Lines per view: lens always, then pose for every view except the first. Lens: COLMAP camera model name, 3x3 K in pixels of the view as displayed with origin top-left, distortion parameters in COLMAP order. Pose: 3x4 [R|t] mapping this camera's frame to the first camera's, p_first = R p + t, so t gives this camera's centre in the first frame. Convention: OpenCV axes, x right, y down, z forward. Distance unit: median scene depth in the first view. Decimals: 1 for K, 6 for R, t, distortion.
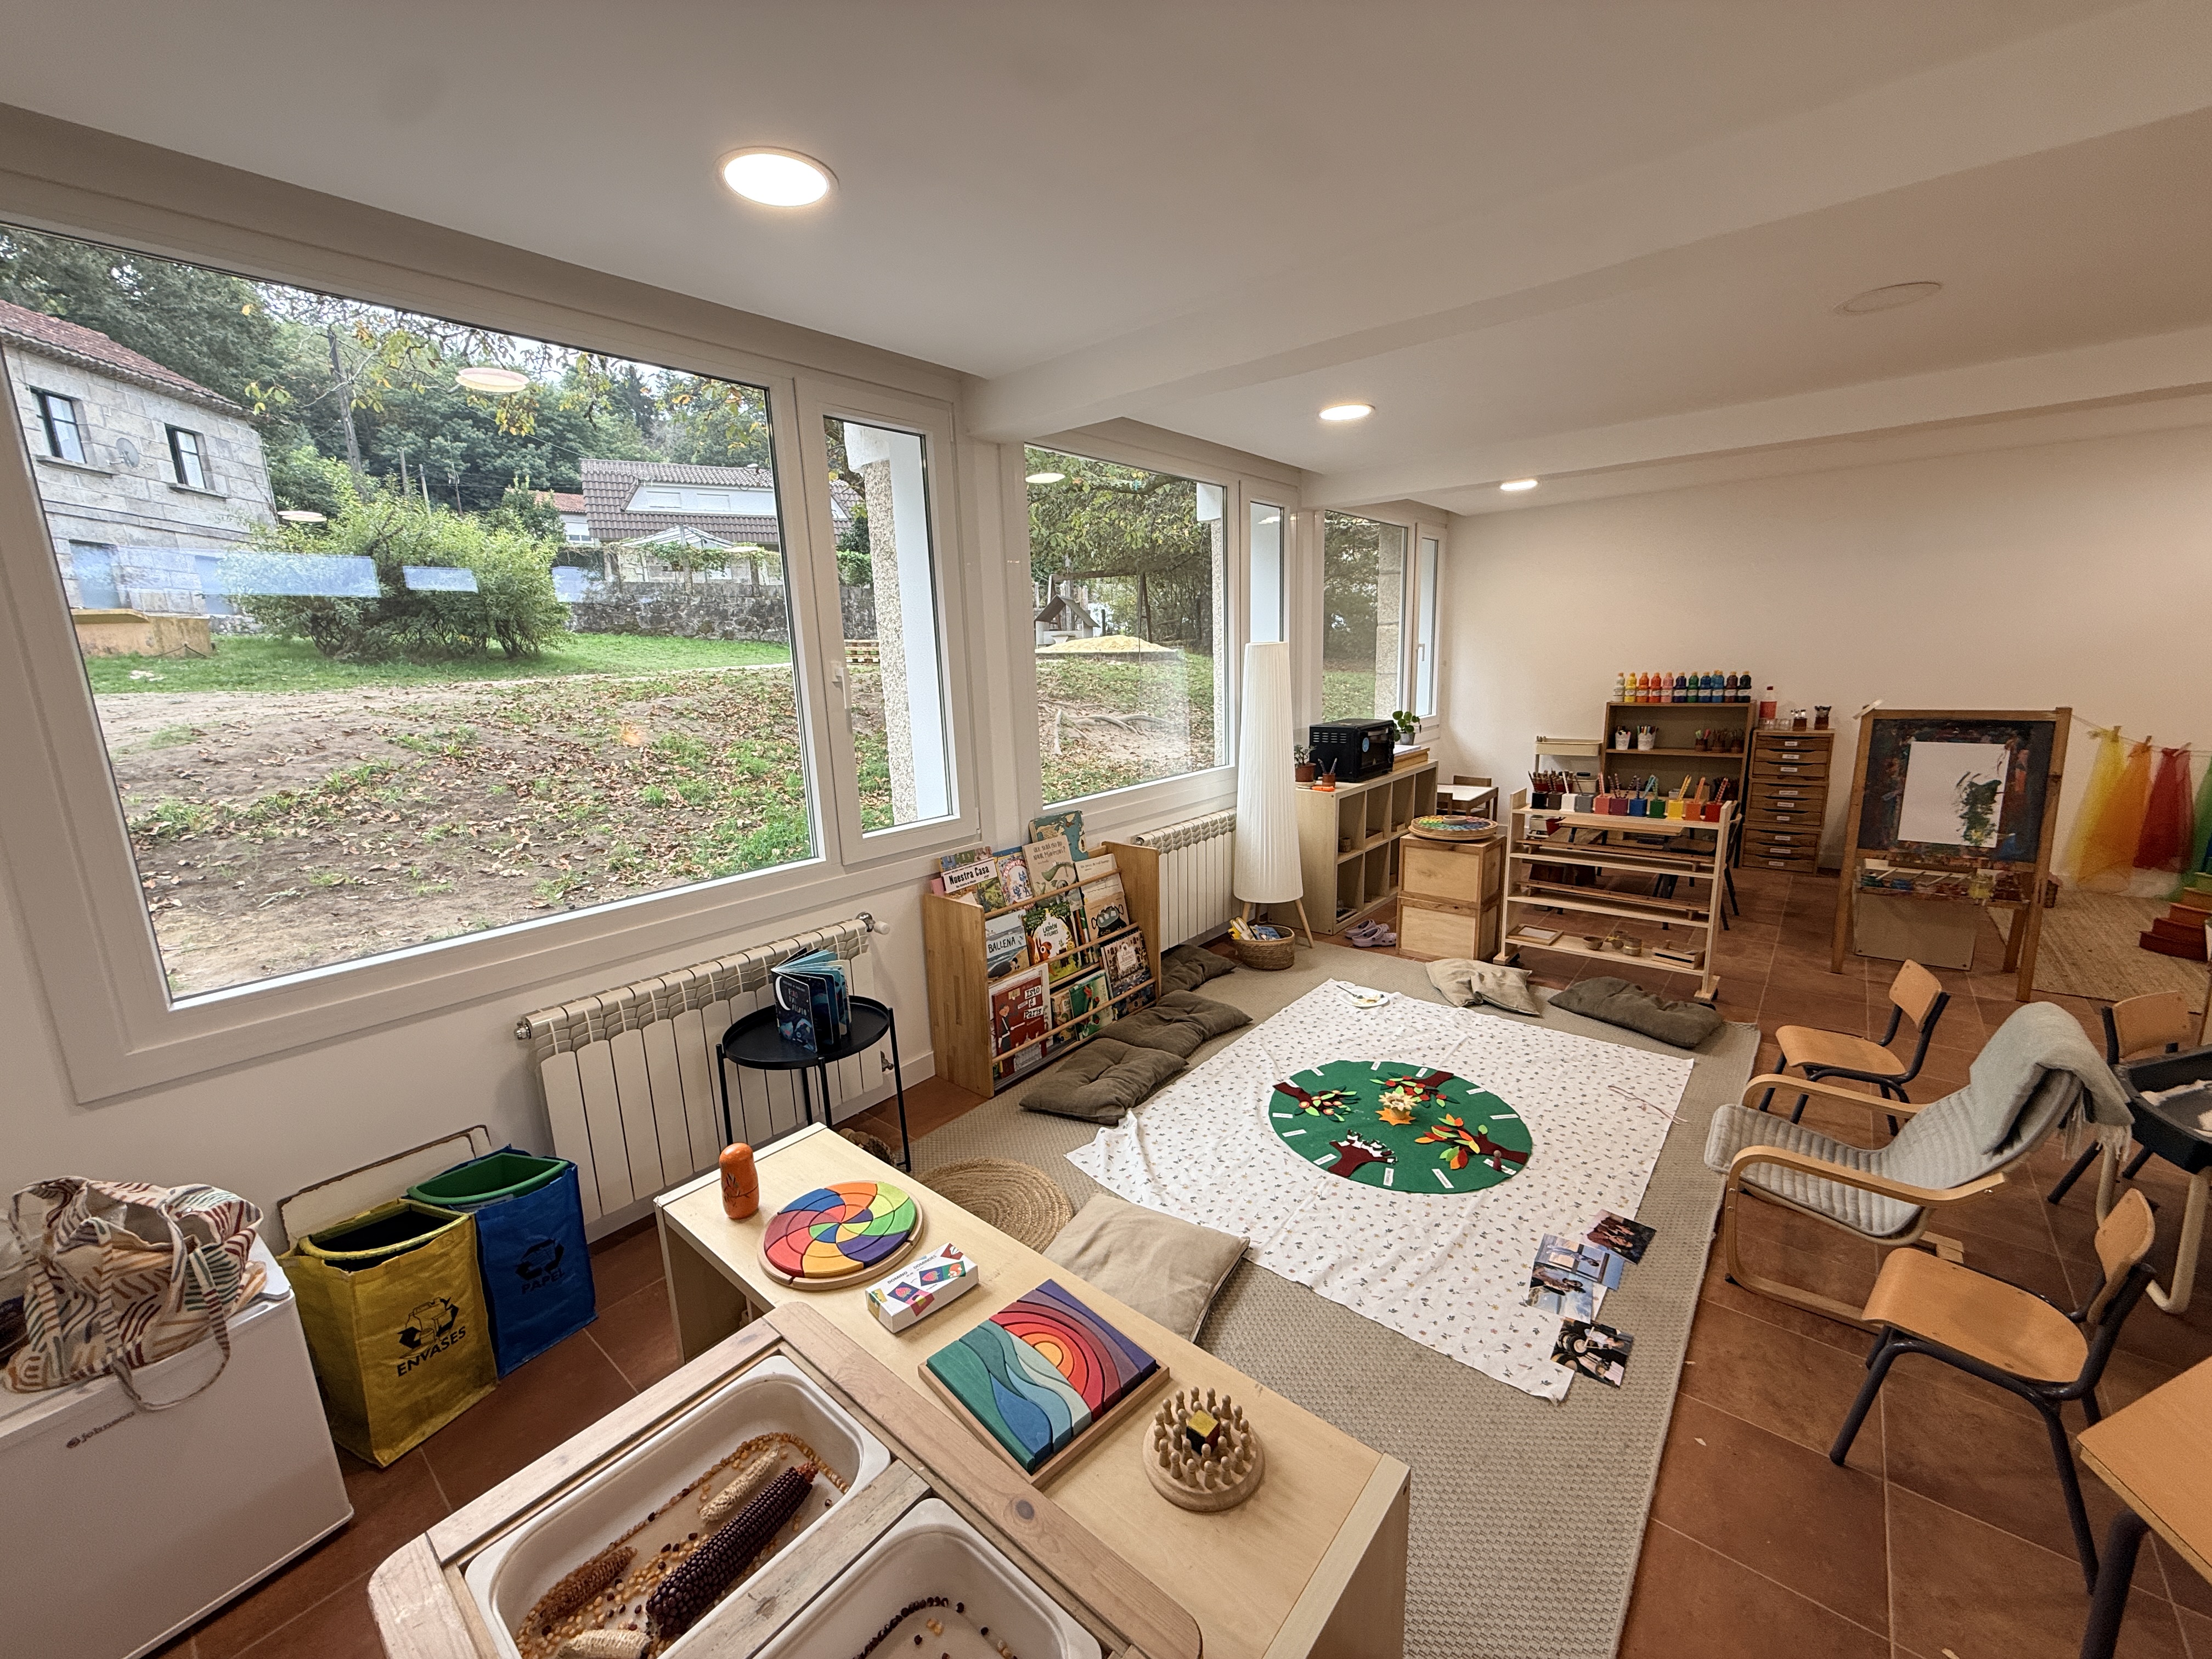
lens RADIAL K [[873.0, 0, 1098.9], [0, 873.0, 822.6], [0, 0, 1]] dist [-0.002070, -0.000395]
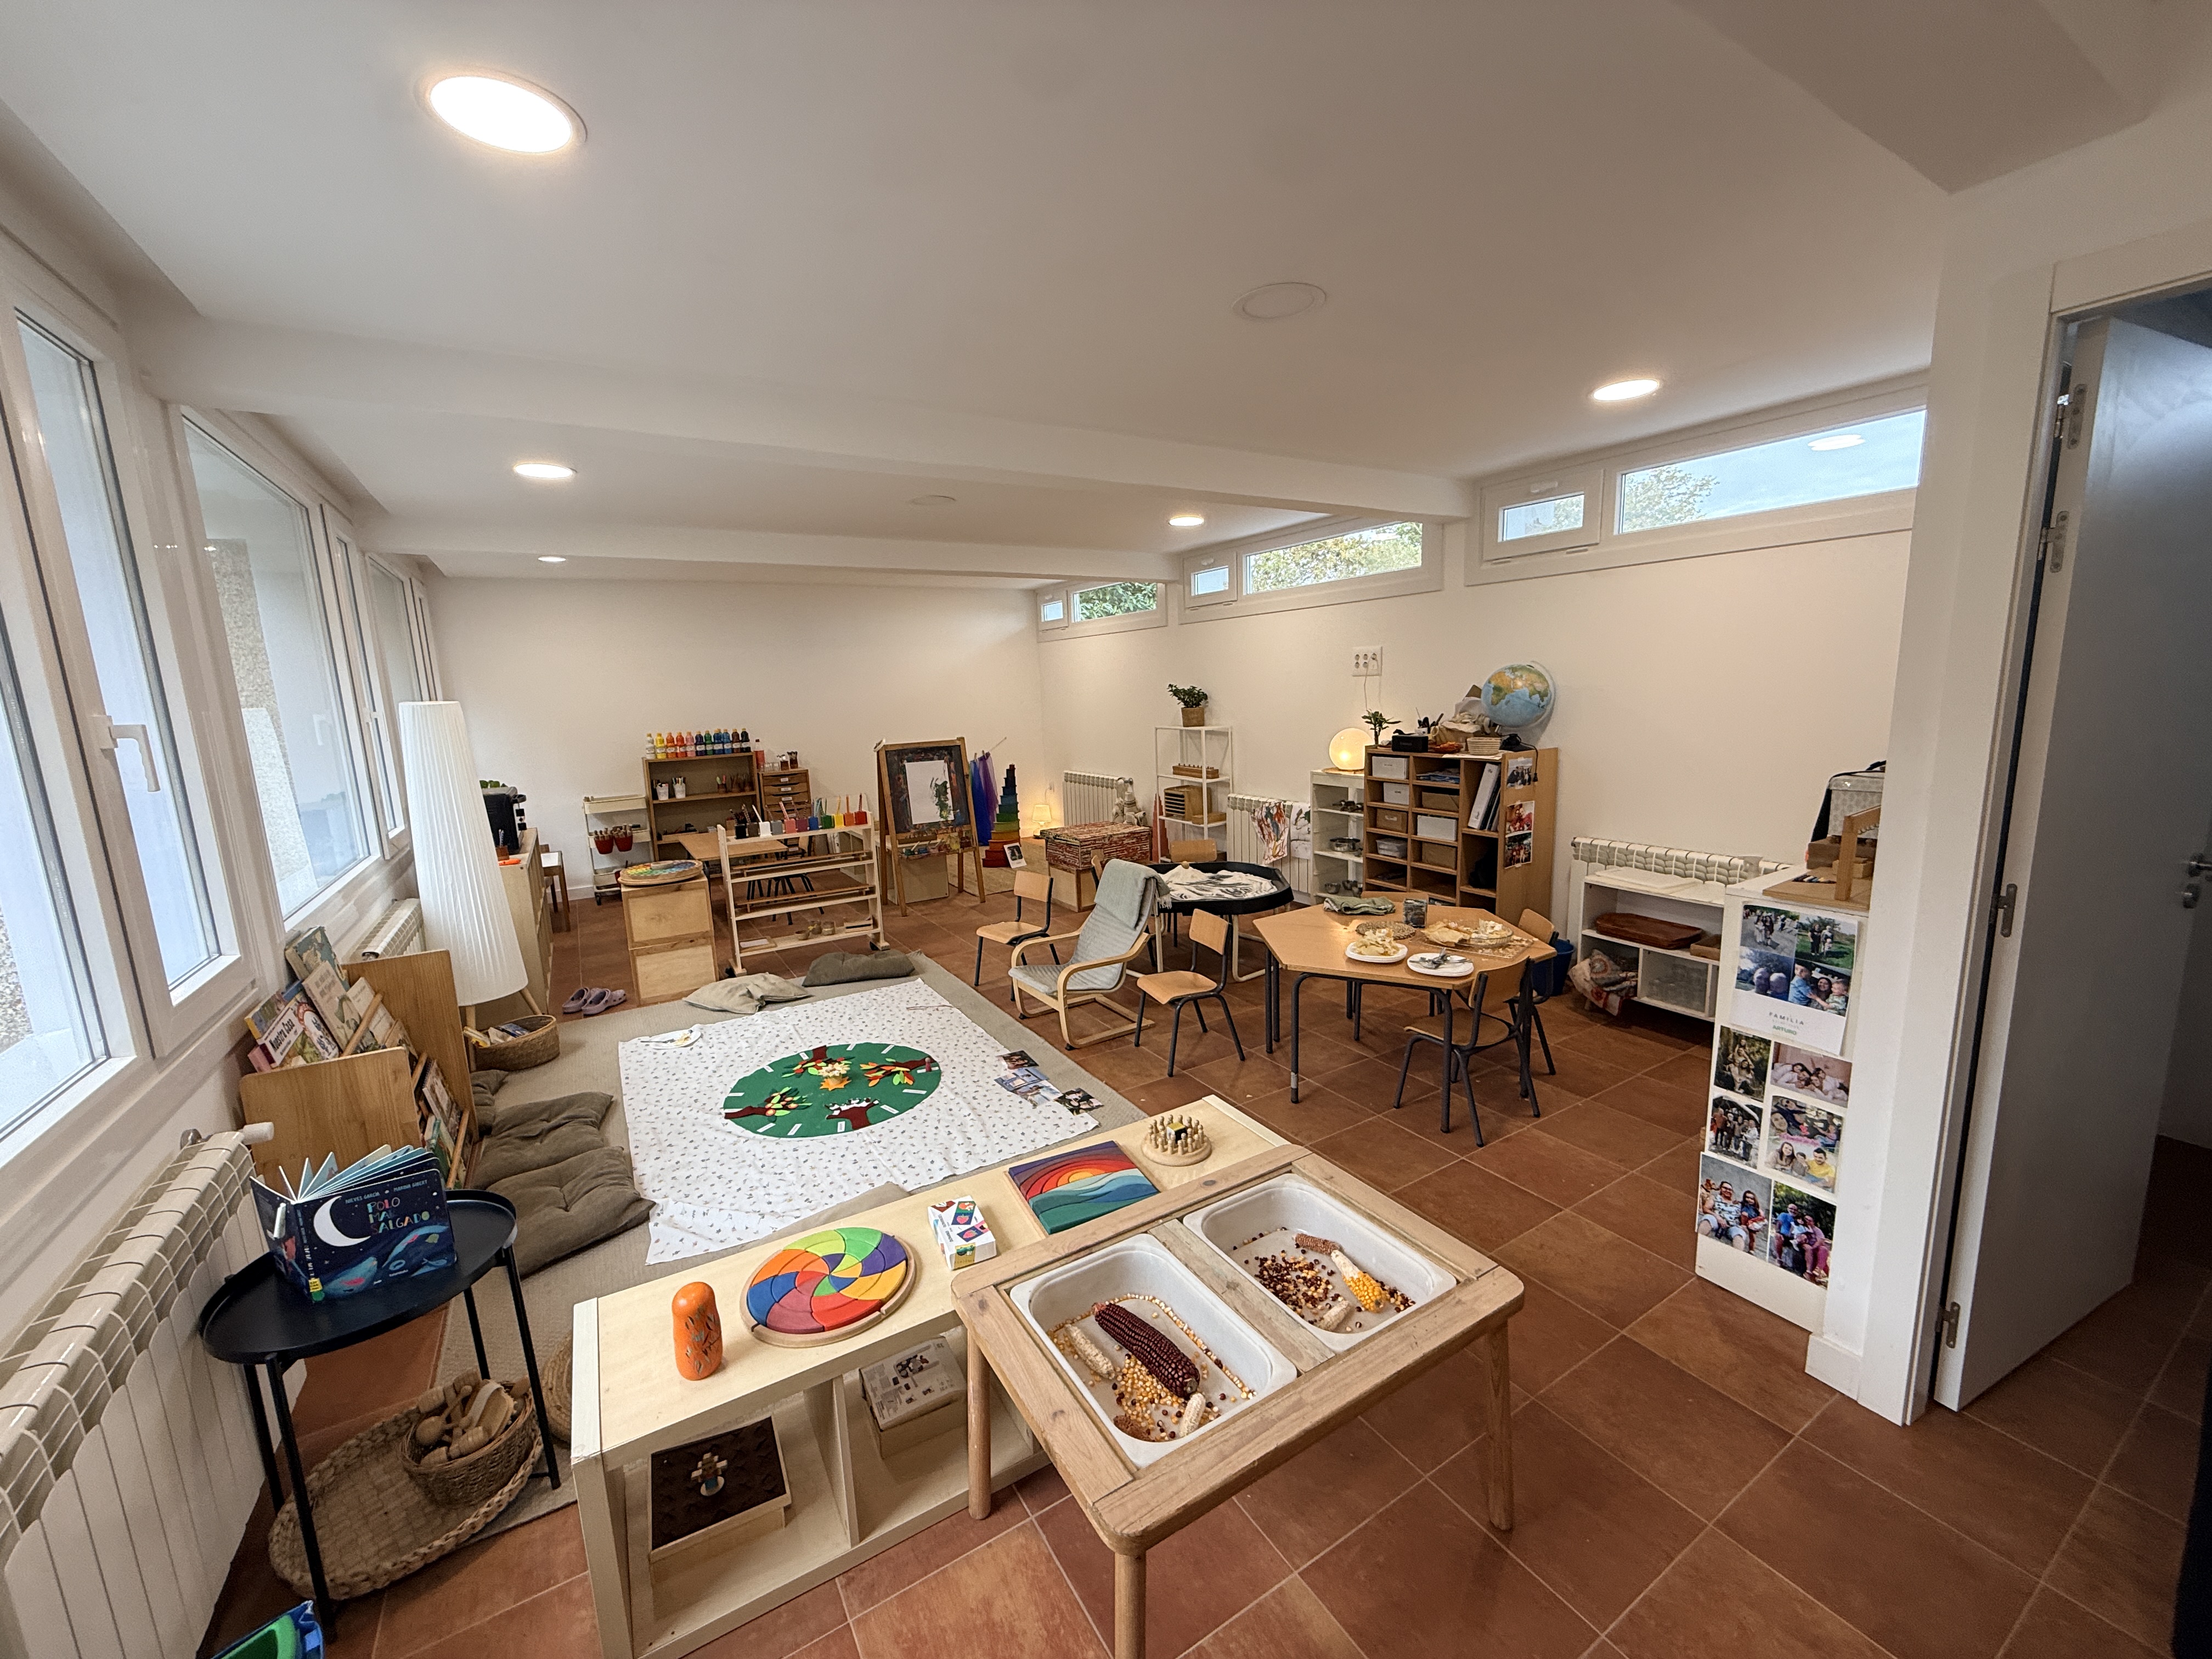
lens RADIAL K [[873.0, 0, 1095.0], [0, 873.0, 828.9], [0, 0, 1]] dist [-0.002070, -0.000395]
pose [[0.327099, -0.131731, 0.935764, -0.484341], [0.206248, 0.976315, 0.065345, -0.007921], [-0.922208, 0.171625, 0.346521, 0.151116]]
